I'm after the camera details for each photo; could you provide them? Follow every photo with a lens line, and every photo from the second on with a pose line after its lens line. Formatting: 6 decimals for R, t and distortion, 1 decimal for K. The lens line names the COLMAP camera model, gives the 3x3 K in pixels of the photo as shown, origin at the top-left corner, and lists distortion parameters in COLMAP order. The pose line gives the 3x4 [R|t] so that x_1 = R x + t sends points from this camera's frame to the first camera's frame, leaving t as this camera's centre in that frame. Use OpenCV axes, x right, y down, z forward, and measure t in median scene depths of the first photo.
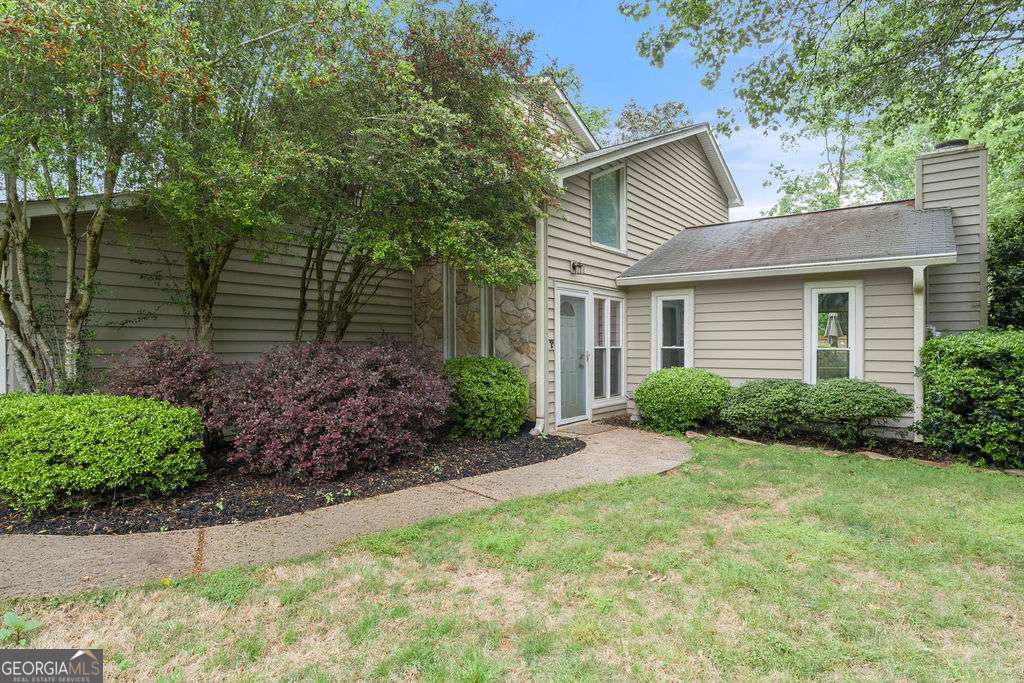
lens RADIAL K [[557.2, 0, 517.9], [0, 557.2, 345.4], [0, 0, 1]] dist [-0.007101, -0.000775]
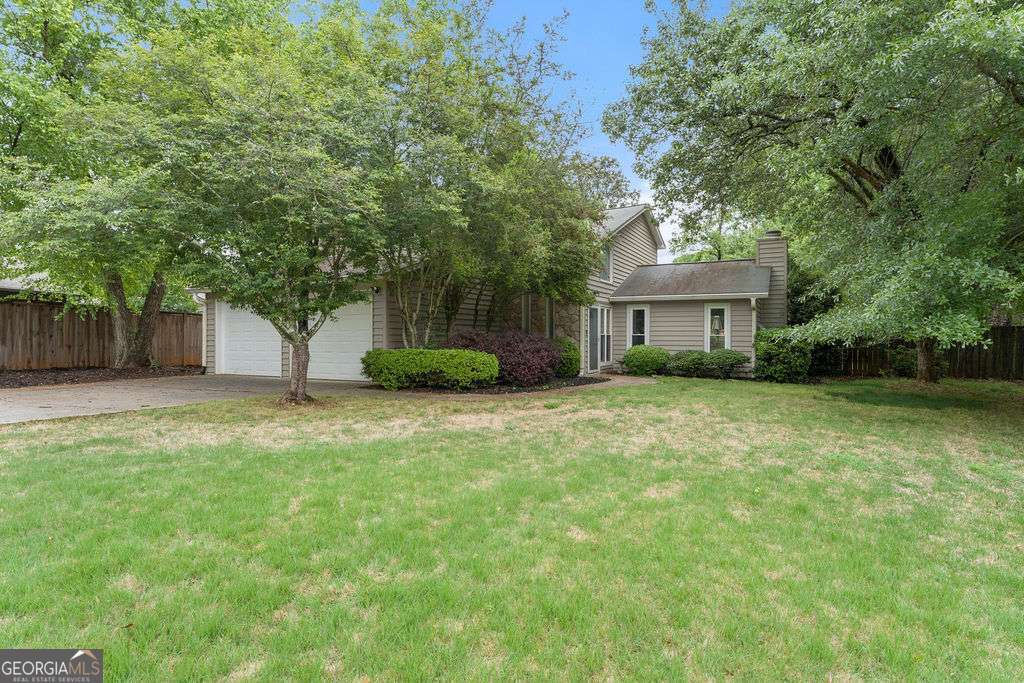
lens RADIAL K [[557.2, 0, 507.2], [0, 557.2, 337.7], [0, 0, 1]] dist [-0.007101, -0.000775]
pose [[0.987554, 0.004194, 0.157227, -0.512560], [-0.004257, 0.999991, 0.000064, 0.017297], [-0.157225, -0.000733, 0.987563, -0.891398]]
